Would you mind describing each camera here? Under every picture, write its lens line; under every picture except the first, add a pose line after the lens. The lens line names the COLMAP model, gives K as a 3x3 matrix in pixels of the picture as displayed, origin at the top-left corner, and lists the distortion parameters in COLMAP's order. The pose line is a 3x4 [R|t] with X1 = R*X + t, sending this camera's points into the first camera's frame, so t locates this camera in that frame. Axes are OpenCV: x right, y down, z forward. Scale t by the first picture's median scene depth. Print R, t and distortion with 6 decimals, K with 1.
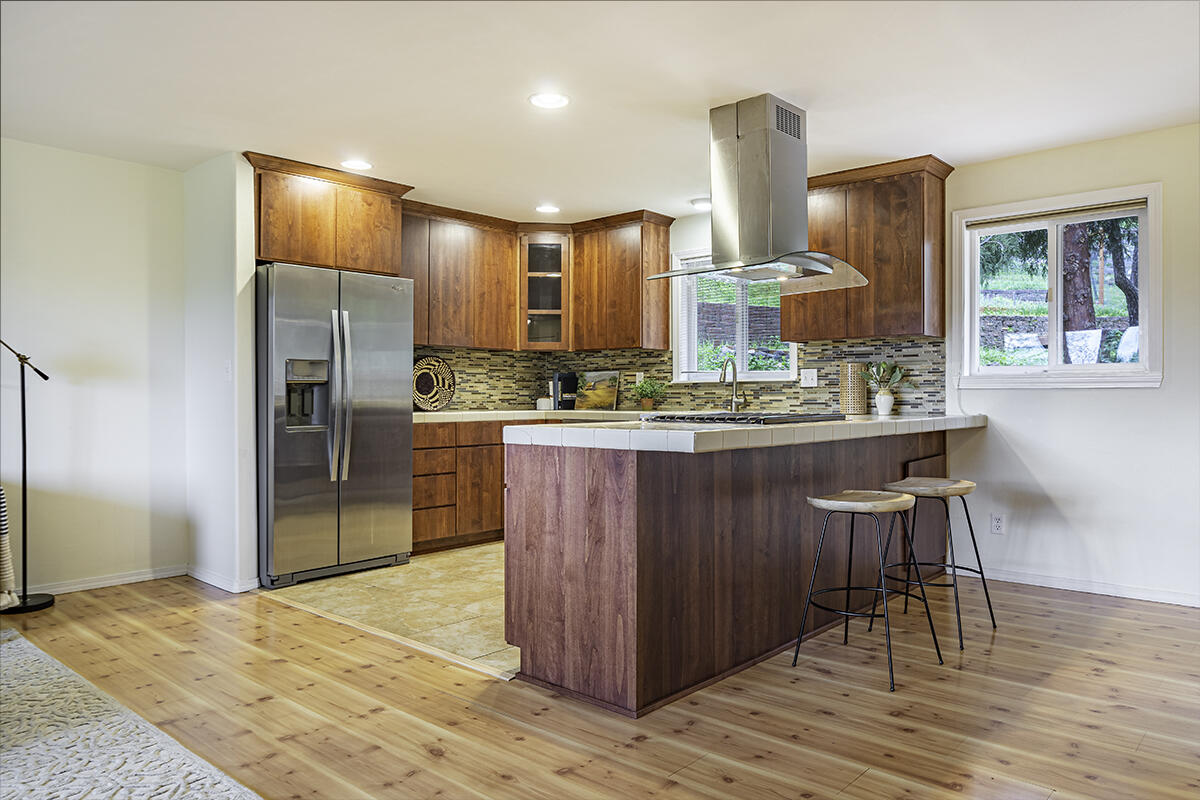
lens RADIAL K [[825.3, 0, 600.5], [0, 825.3, 393.3], [0, 0, 1]] dist [-0.000672, -0.001792]
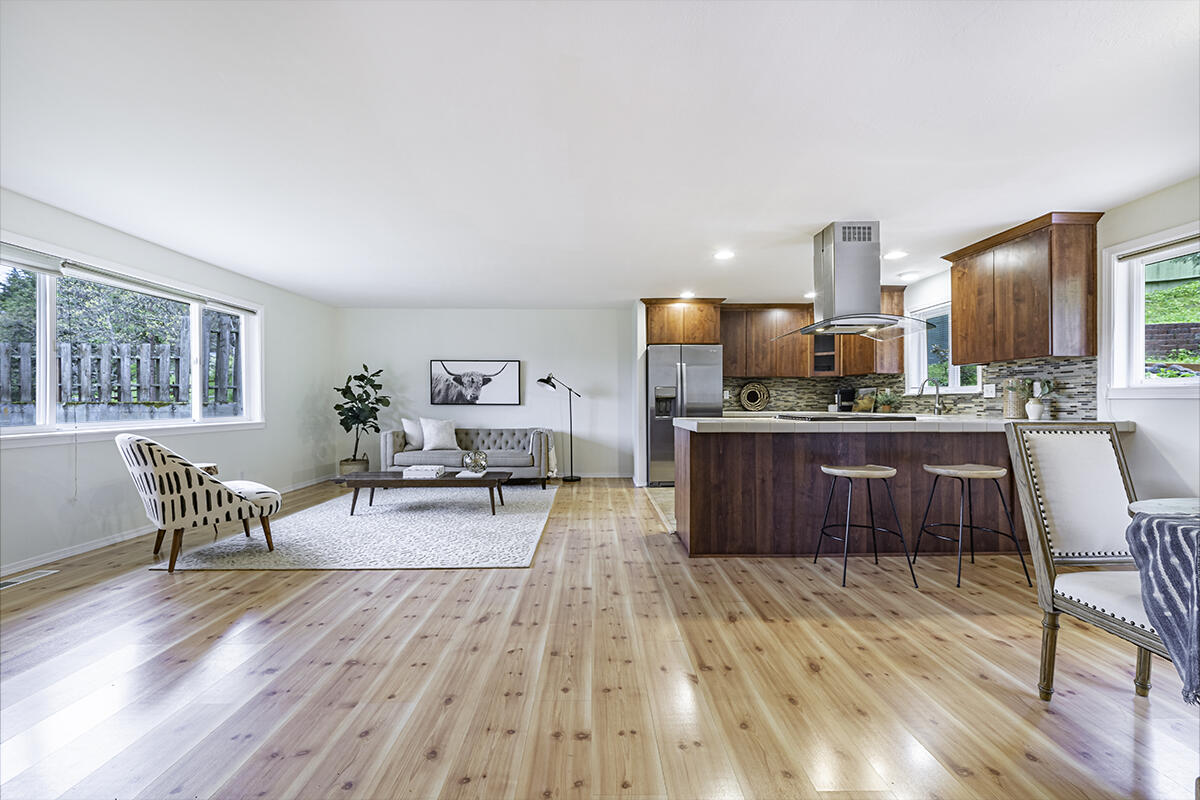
lens RADIAL K [[468.4, 0, 601.1], [0, 468.4, 400.4], [0, 0, 1]] dist [0.001000, -0.000347]
pose [[0.678837, -0.001333, -0.734288, 0.464354], [0.001253, 0.999999, -0.000657, -0.003965], [0.734288, -0.000474, 0.678838, 0.014274]]
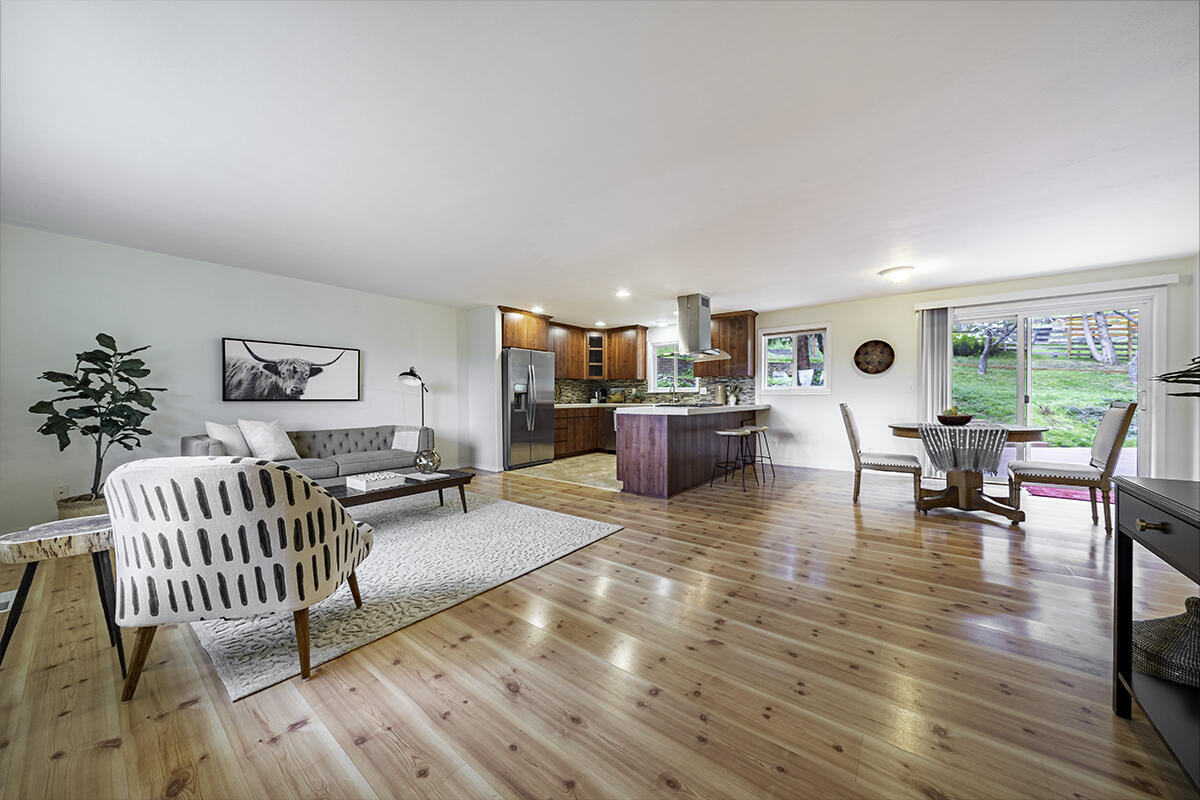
lens RADIAL K [[411.7, 0, 602.3], [0, 411.7, 401.0], [0, 0, 1]] dist [0.002743, -0.000053]
pose [[0.997588, -0.002308, 0.069376, -0.190541], [0.001569, 0.999941, 0.010703, -0.000801], [-0.069397, -0.010569, 0.997533, -0.338426]]
